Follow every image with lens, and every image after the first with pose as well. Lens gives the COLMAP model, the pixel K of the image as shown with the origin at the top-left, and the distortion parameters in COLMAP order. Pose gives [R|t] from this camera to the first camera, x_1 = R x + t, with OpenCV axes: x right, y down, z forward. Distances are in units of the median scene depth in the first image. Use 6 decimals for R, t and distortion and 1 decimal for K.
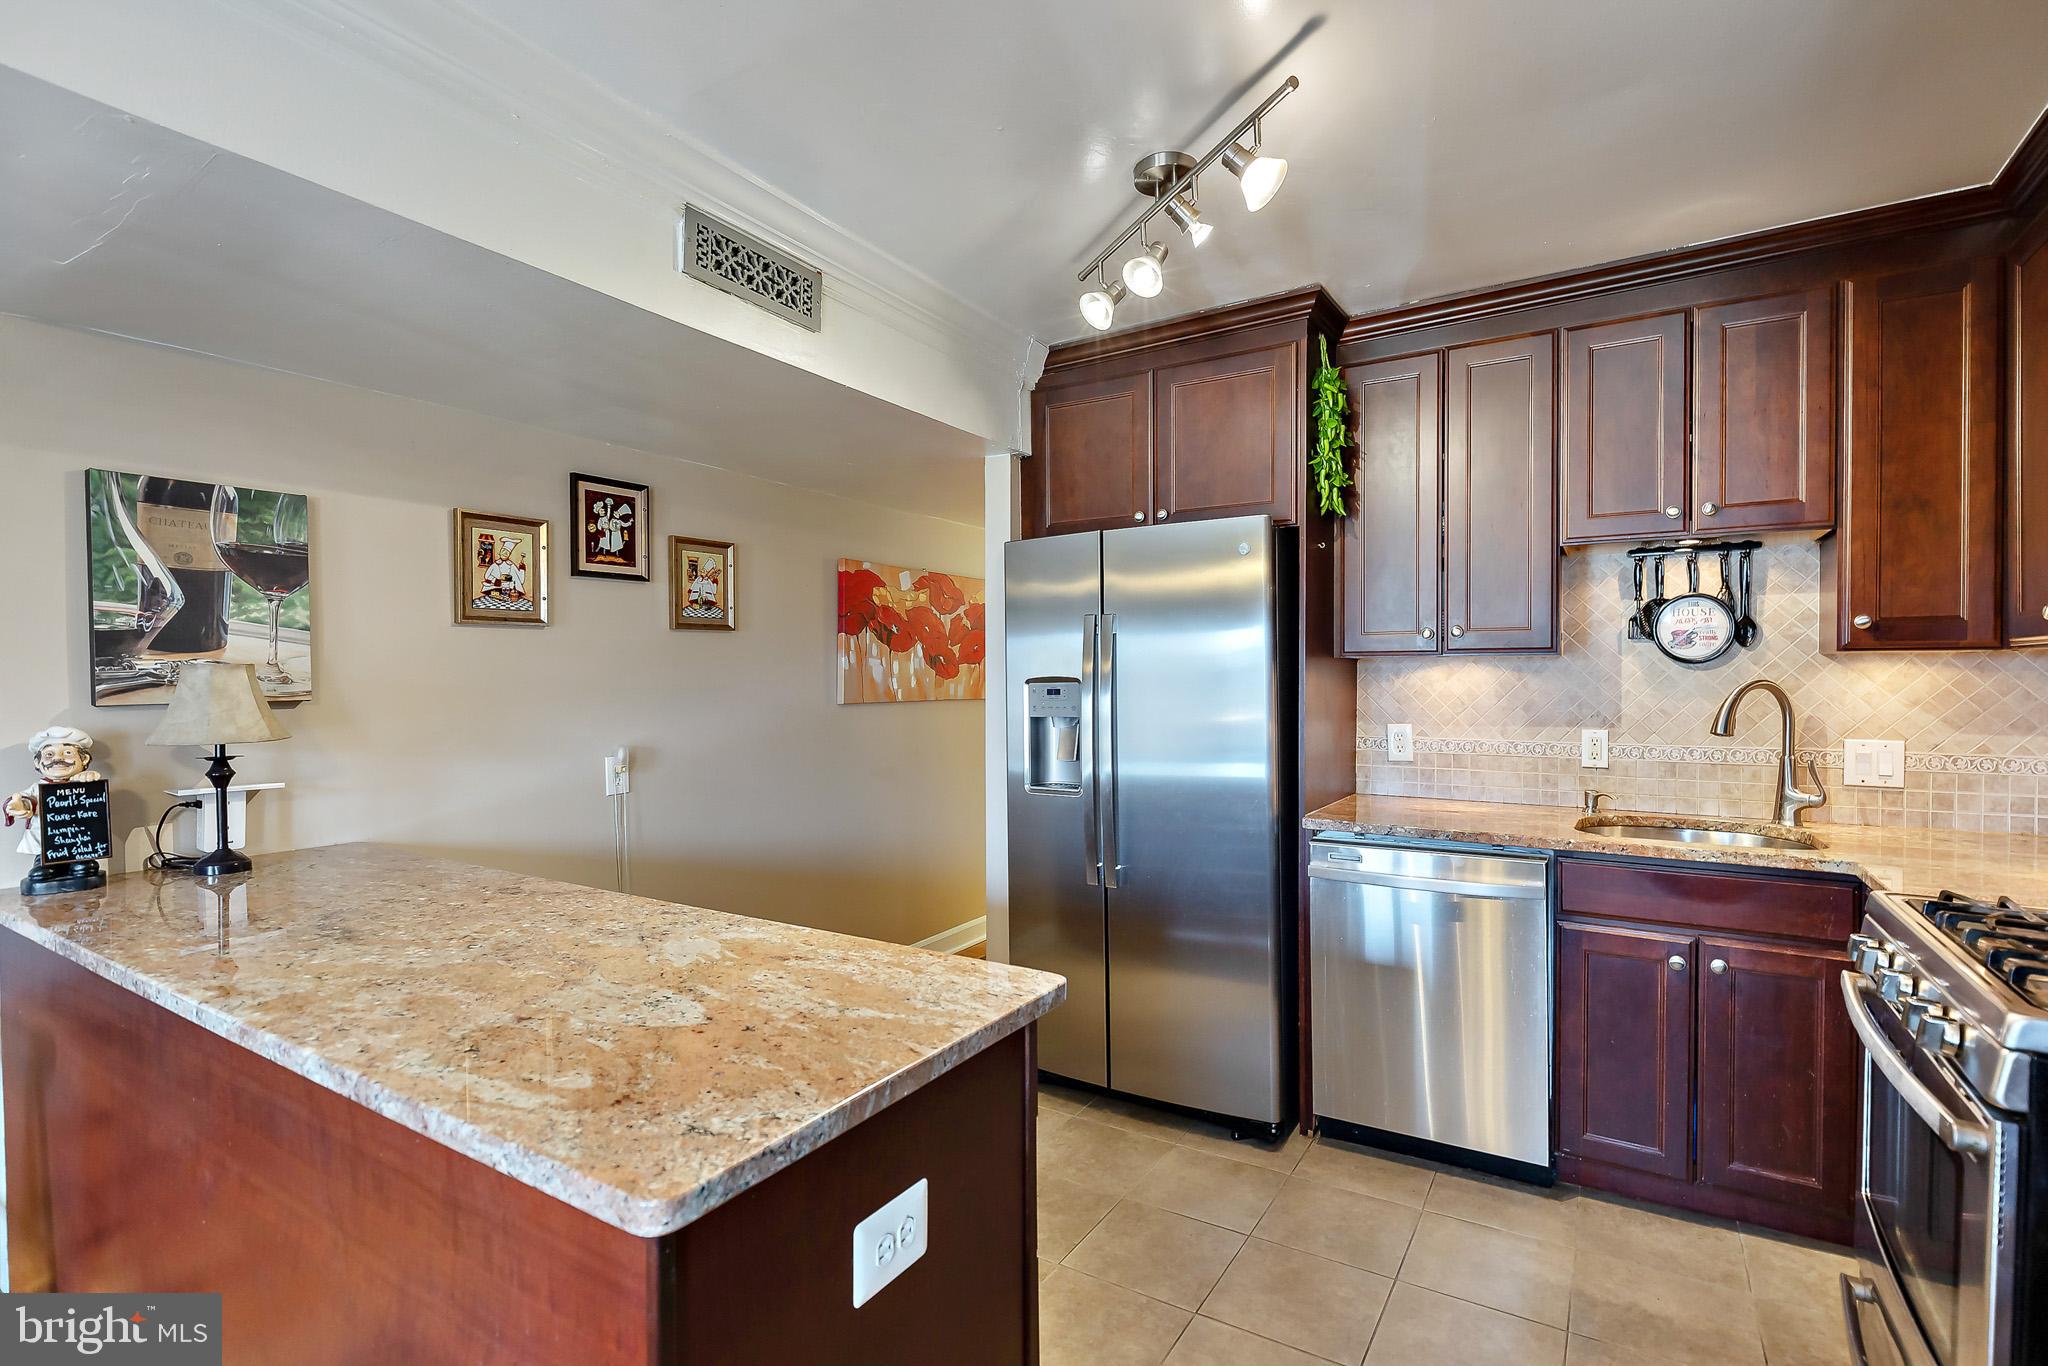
lens RADIAL K [[954.0, 0, 1035.2], [0, 954.0, 689.5], [0, 0, 1]] dist [0.004006, -0.000449]
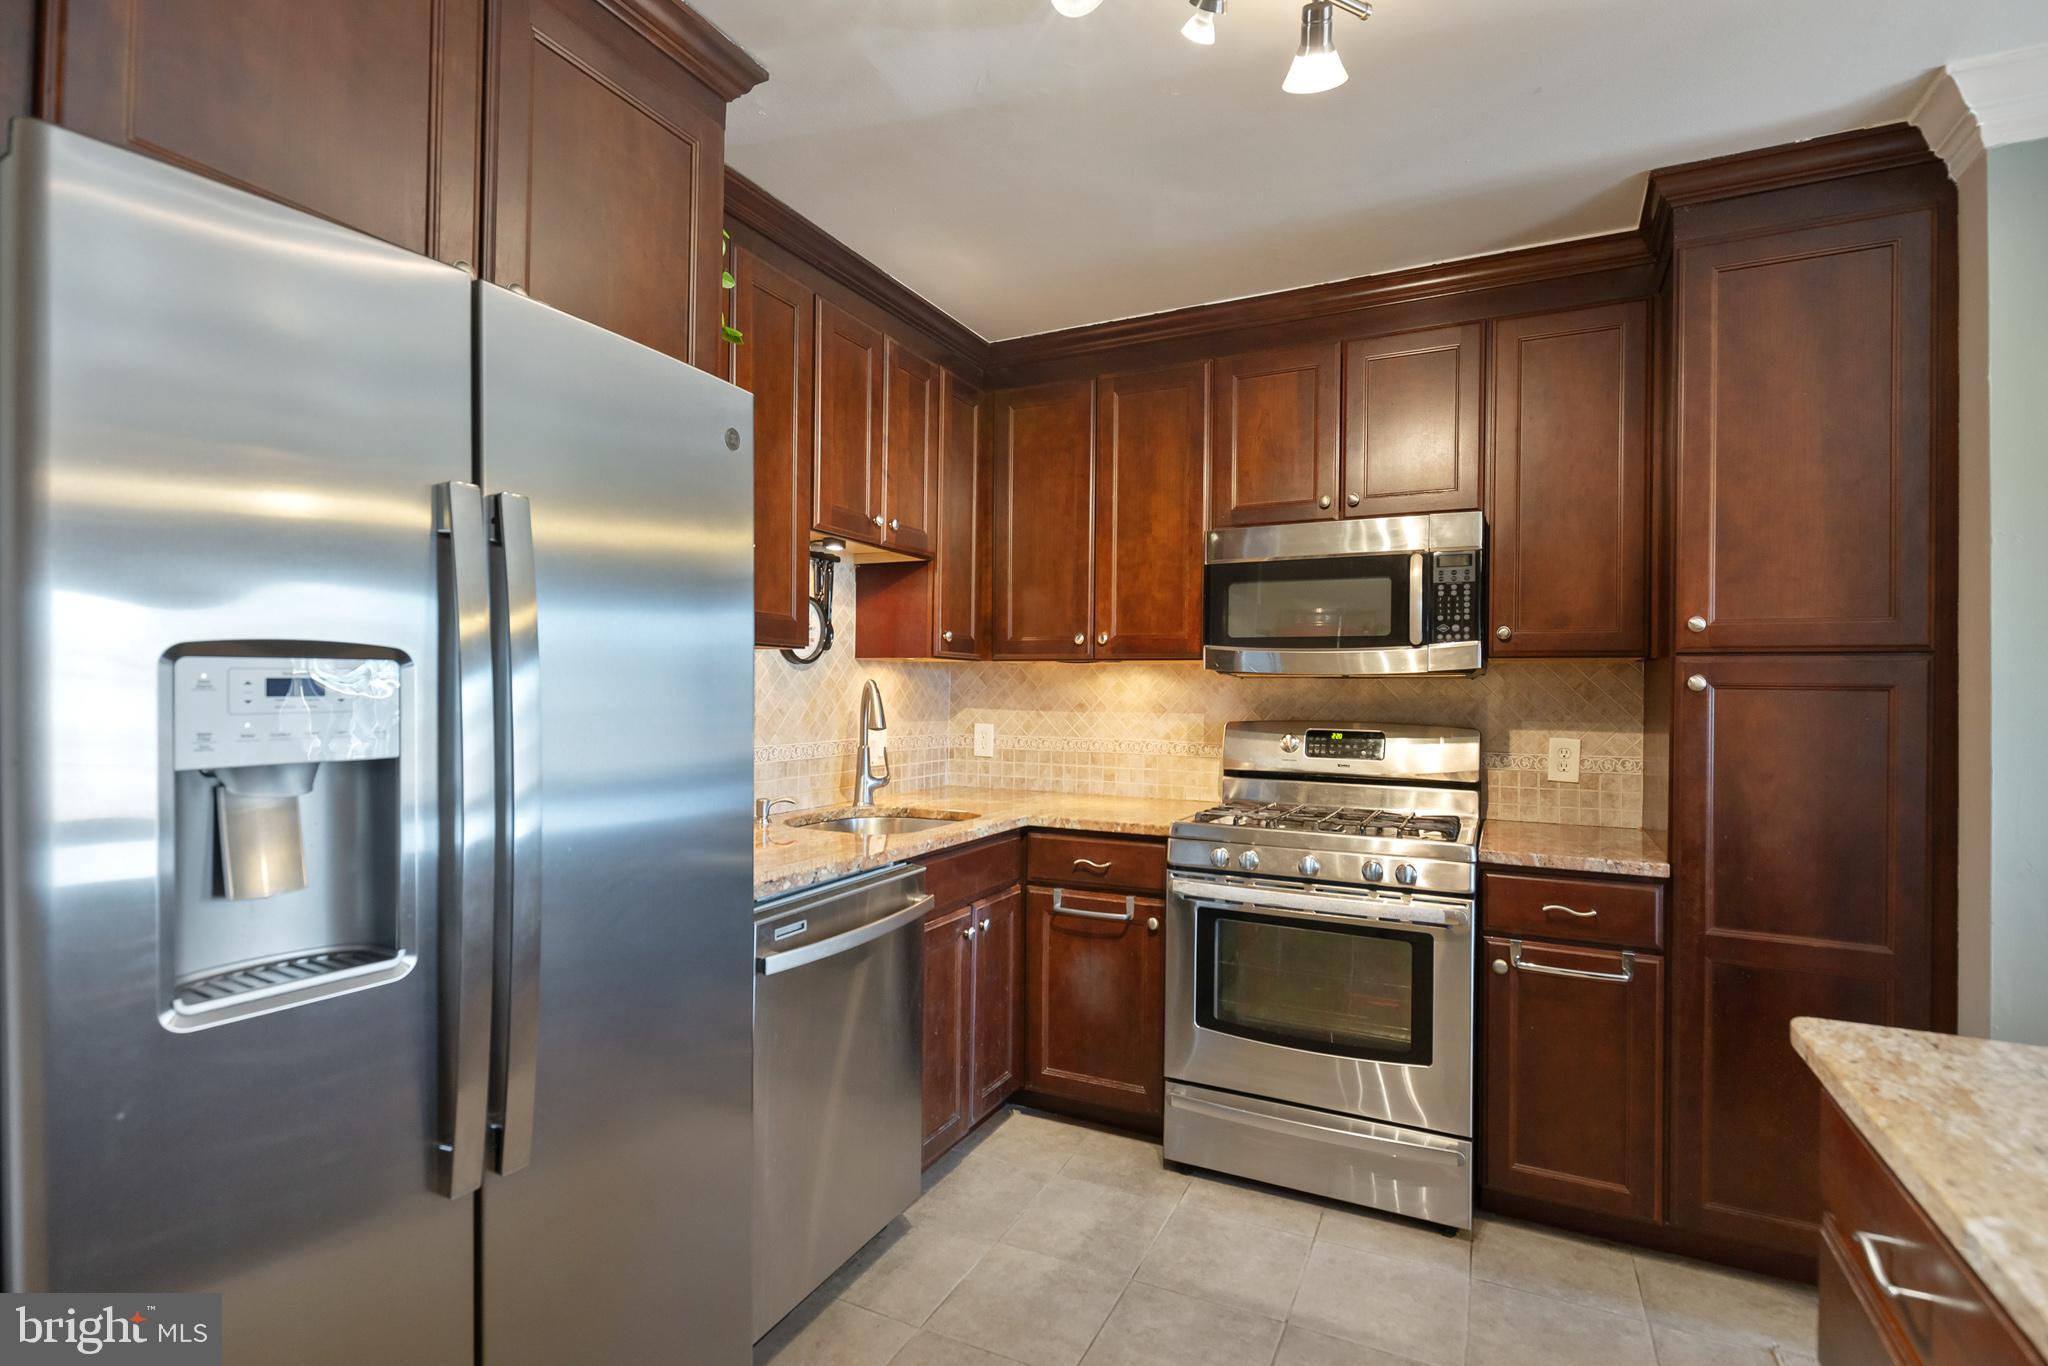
lens RADIAL K [[954.0, 0, 1035.2], [0, 954.0, 689.5], [0, 0, 1]] dist [0.004006, -0.000449]
pose [[-0.092430, 0.004856, 0.995707, -0.369893], [0.003956, 0.999982, -0.004510, 0.006449], [-0.995711, 0.003522, -0.092448, 0.860772]]
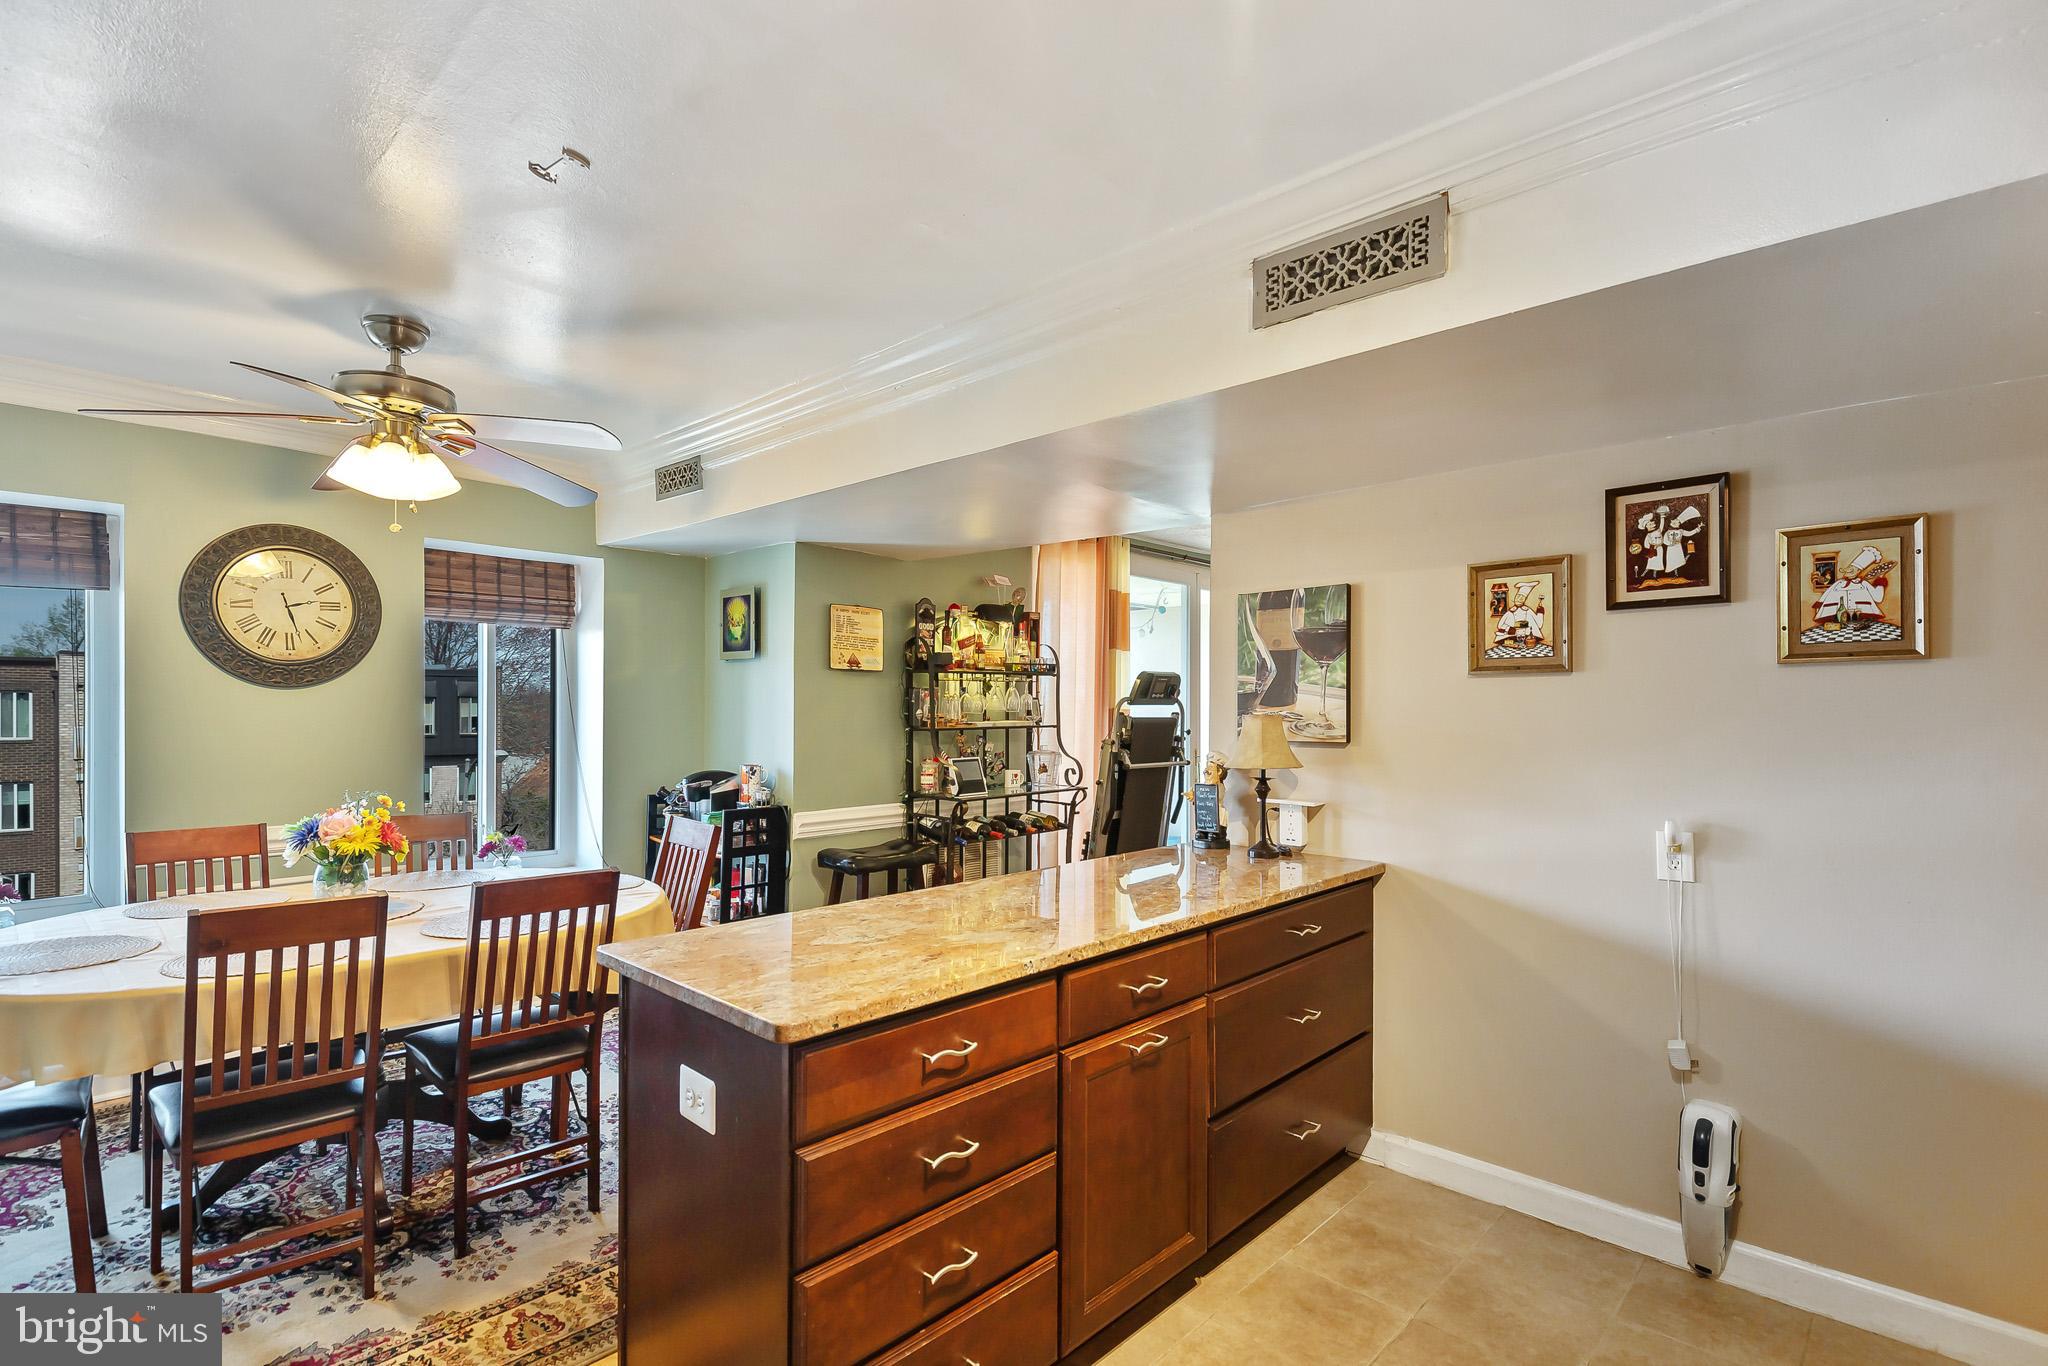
lens RADIAL K [[954.0, 0, 1035.2], [0, 954.0, 689.5], [0, 0, 1]] dist [0.004006, -0.000449]
pose [[-0.207027, -0.025261, -0.978009, 0.483503], [-0.024225, 0.999492, -0.020688, -0.019916], [0.978035, 0.019409, -0.207534, 0.723659]]
